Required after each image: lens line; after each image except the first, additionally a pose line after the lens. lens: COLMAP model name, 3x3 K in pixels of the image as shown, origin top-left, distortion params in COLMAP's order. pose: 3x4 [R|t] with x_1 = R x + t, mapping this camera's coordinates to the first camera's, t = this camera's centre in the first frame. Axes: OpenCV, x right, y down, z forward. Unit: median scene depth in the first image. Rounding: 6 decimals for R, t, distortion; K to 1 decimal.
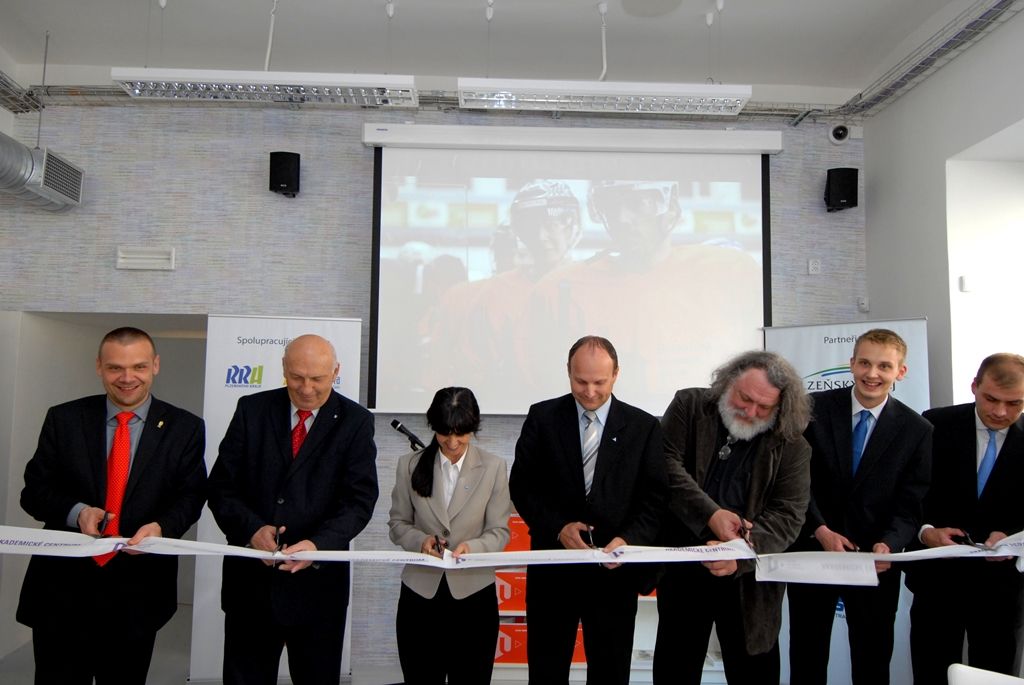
lens RADIAL K [[795.1, 0, 514.7], [0, 795.1, 345.3], [0, 0, 1]] dist [0.005103, -0.016519]
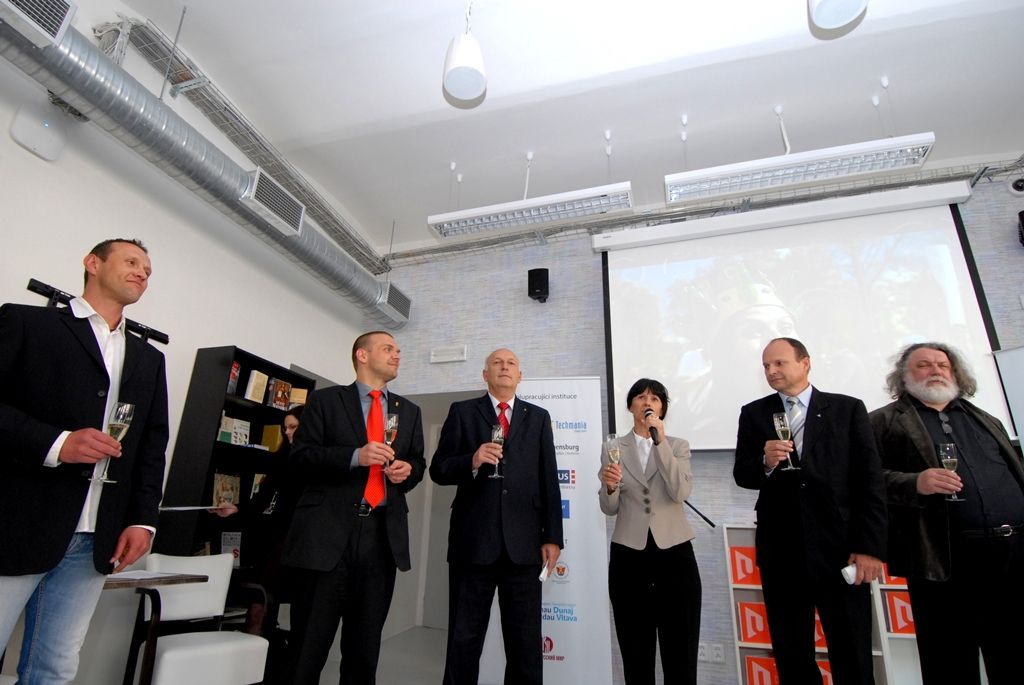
lens RADIAL K [[523.2, 0, 512.3], [0, 523.2, 337.1], [0, 0, 1]] dist [0.001758, -0.001701]
pose [[0.946354, -0.094959, -0.308864, -0.054110], [0.016439, 0.968756, -0.247472, 0.100452], [0.322713, 0.229119, 0.918347, 0.152204]]
